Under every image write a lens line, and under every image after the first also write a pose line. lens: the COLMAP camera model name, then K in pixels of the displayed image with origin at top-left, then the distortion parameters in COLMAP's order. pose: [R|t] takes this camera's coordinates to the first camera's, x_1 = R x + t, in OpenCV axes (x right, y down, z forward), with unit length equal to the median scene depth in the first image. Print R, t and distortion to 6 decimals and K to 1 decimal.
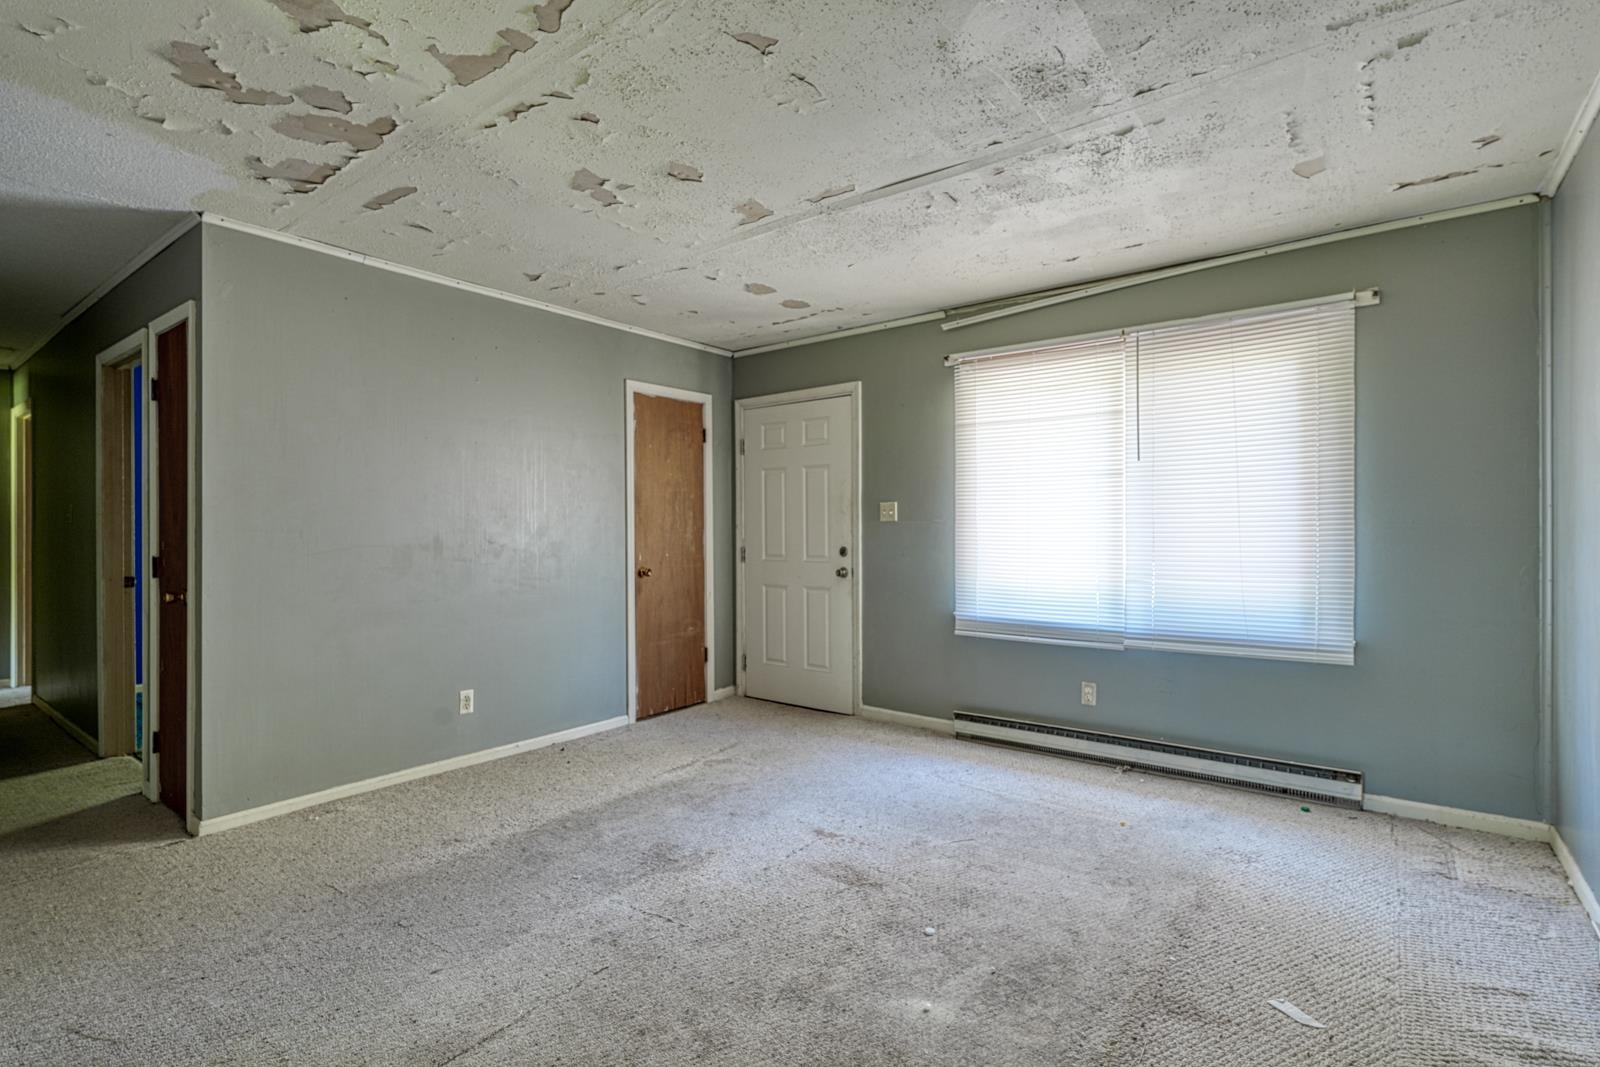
lens RADIAL K [[743.6, 0, 839.9], [0, 743.6, 524.1], [0, 0, 1]] dist [0.002896, 0.000621]
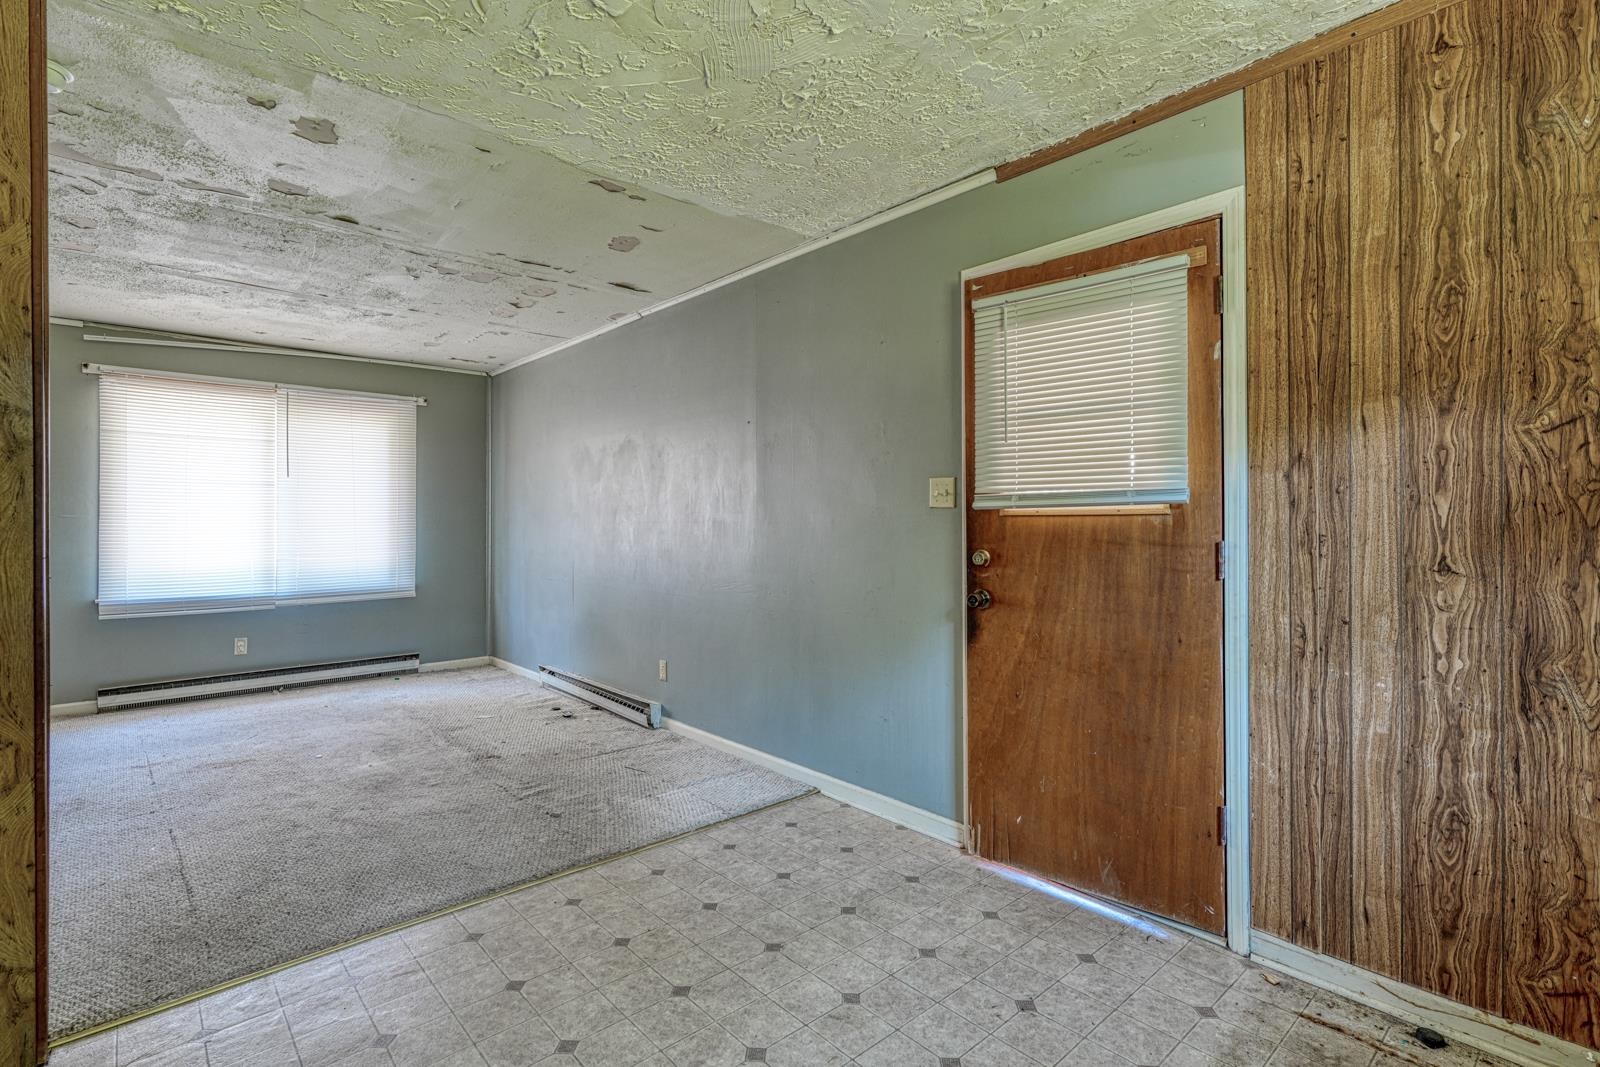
lens RADIAL K [[760.0, 0, 800.9], [0, 760.0, 524.8], [0, 0, 1]] dist [0.000859, 0.000797]
pose [[0.181008, -0.000608, 0.983481, -0.990549], [-0.005581, 0.999983, 0.001645, 0.000523], [-0.983466, -0.005787, 0.181002, -0.291943]]
